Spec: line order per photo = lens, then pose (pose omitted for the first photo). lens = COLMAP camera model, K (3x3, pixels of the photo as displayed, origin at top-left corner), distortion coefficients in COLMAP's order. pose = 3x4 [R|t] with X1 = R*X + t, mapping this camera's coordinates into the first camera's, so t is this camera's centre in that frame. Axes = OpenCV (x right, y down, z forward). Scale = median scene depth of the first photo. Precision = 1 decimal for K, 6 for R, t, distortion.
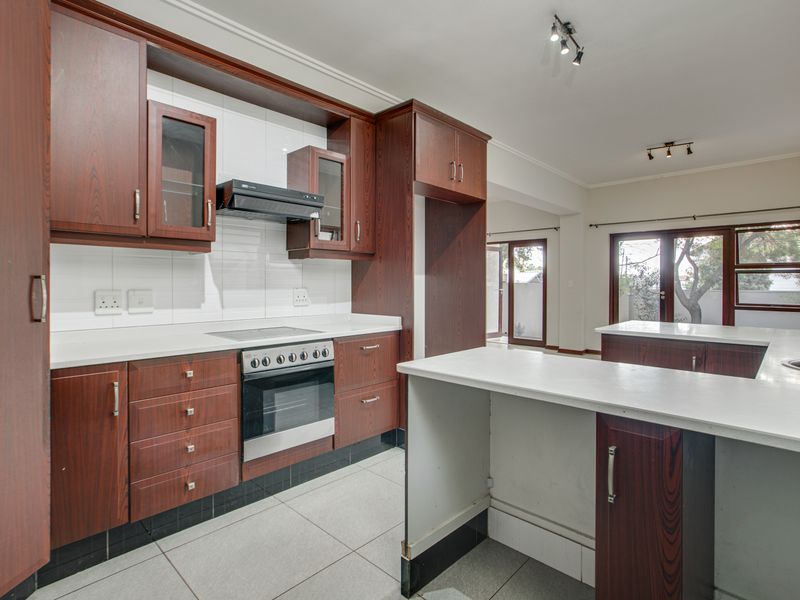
lens RADIAL K [[421.4, 0, 397.9], [0, 421.4, 292.4], [0, 0, 1]] dist [-0.017721, 0.002661]
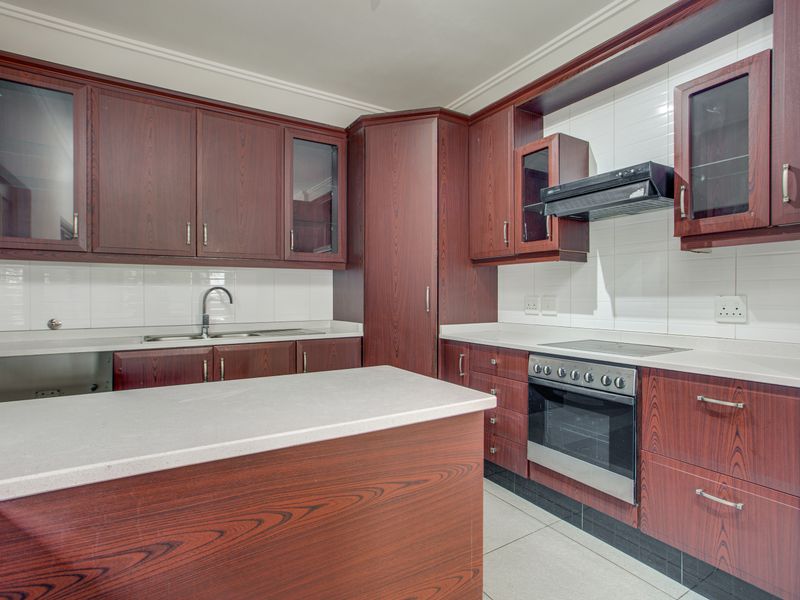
lens RADIAL K [[421.4, 0, 398.0], [0, 421.4, 295.2], [0, 0, 1]] dist [-0.017721, 0.002661]
pose [[-0.253242, 0.001060, -0.967402, 0.605288], [-0.012877, 0.999907, 0.004466, -0.007327], [0.967317, 0.013589, -0.253205, 0.780082]]
